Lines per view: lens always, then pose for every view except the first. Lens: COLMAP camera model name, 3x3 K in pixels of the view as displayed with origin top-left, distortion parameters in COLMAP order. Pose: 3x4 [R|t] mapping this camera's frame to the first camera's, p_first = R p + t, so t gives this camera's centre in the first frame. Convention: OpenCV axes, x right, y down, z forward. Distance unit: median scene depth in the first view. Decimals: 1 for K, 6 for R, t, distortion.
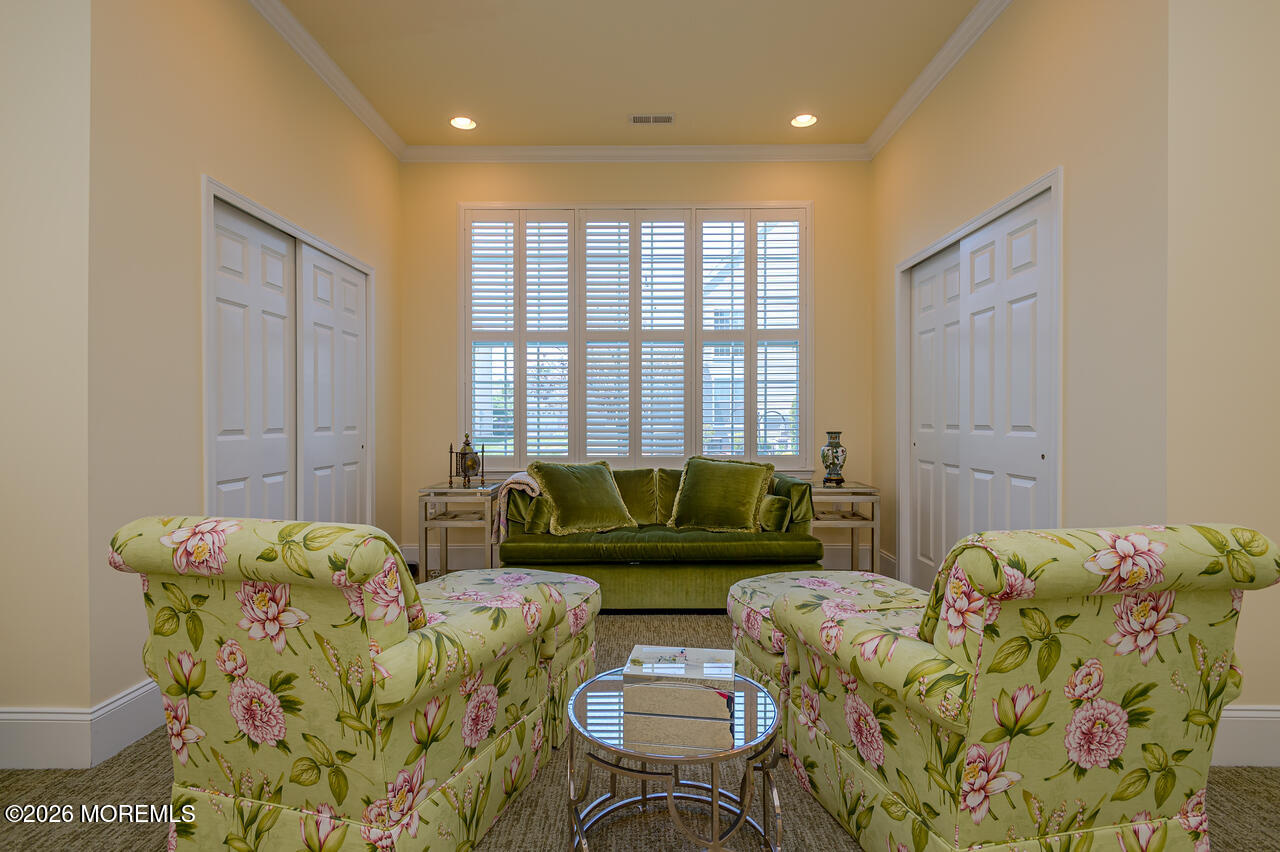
lens RADIAL K [[645.8, 0, 640.0], [0, 645.8, 426.0], [0, 0, 1]] dist [0.003151, 0.000630]
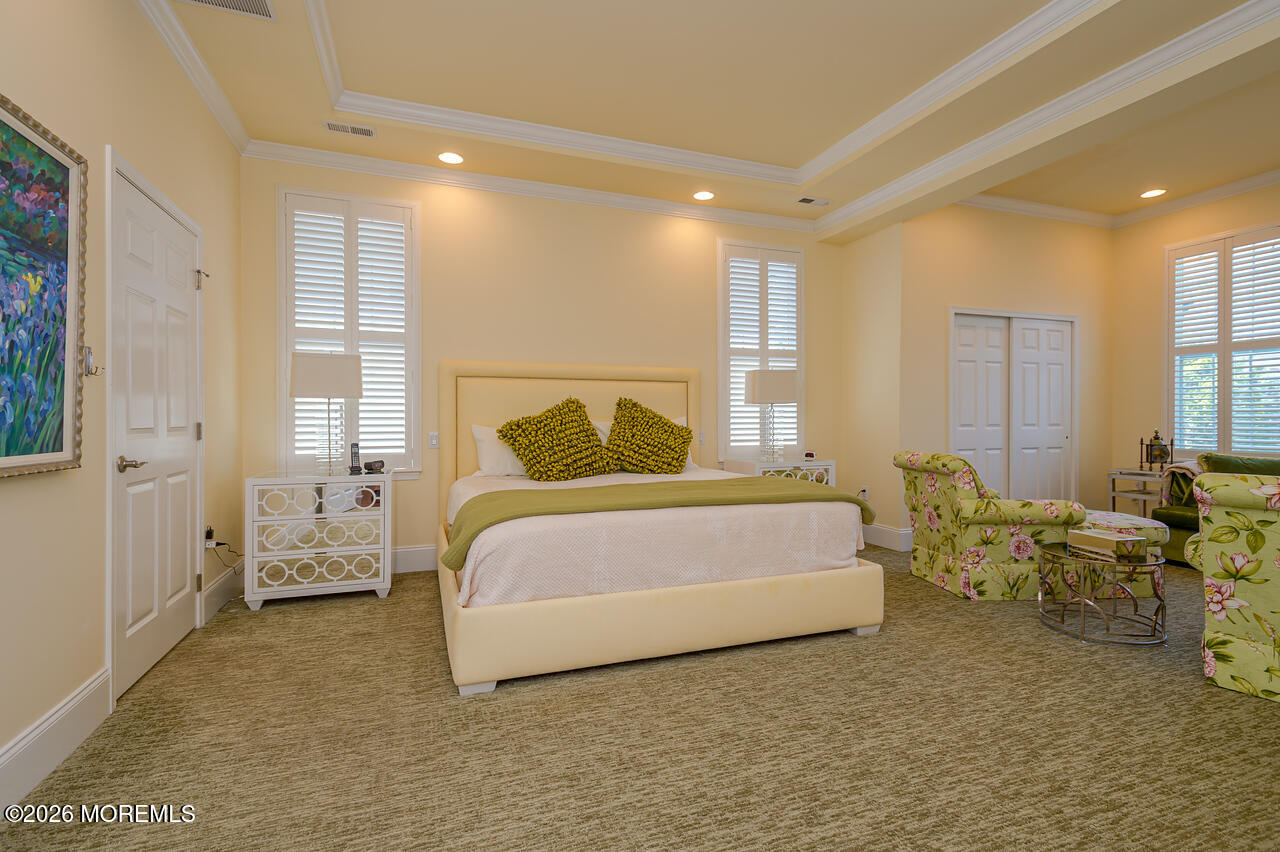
lens RADIAL K [[600.5, 0, 646.4], [0, 600.5, 421.7], [0, 0, 1]] dist [0.035309, -0.017450]
pose [[0.372033, 0.002412, -0.928216, 1.469504], [-0.009119, 0.999958, -0.001057, 0.016590], [0.928175, 0.008858, 0.372040, -1.224377]]
